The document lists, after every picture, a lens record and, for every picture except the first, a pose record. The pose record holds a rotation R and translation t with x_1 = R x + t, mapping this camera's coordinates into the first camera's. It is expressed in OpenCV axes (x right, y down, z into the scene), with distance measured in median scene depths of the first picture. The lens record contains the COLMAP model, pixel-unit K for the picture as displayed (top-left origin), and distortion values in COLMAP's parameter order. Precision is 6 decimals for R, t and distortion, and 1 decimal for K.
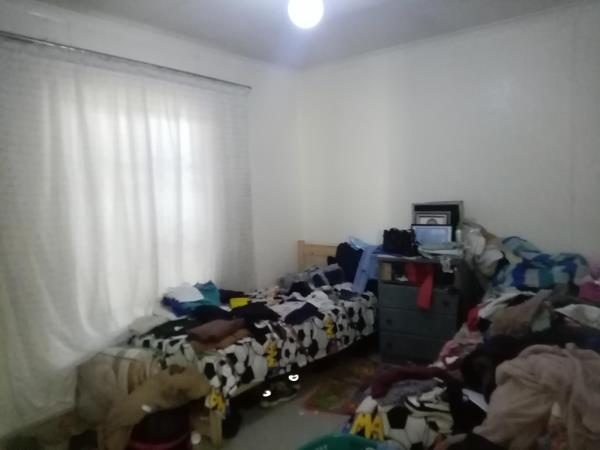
lens RADIAL K [[471.9, 0, 300.0], [0, 471.9, 225.0], [0, 0, 1]] dist [-0.000832, -0.005197]
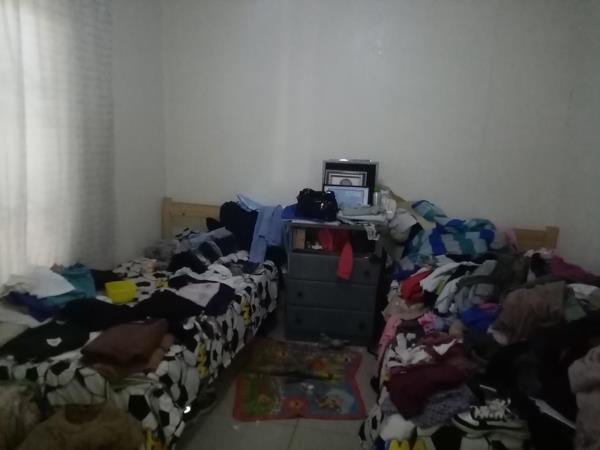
lens RADIAL K [[471.9, 0, 300.0], [0, 471.9, 225.0], [0, 0, 1]] dist [-0.000832, -0.005197]
pose [[0.890719, -0.017177, 0.454230, -0.225023], [-0.037074, 0.993211, 0.110260, -0.023717], [-0.453040, -0.115051, 0.884035, 0.260708]]
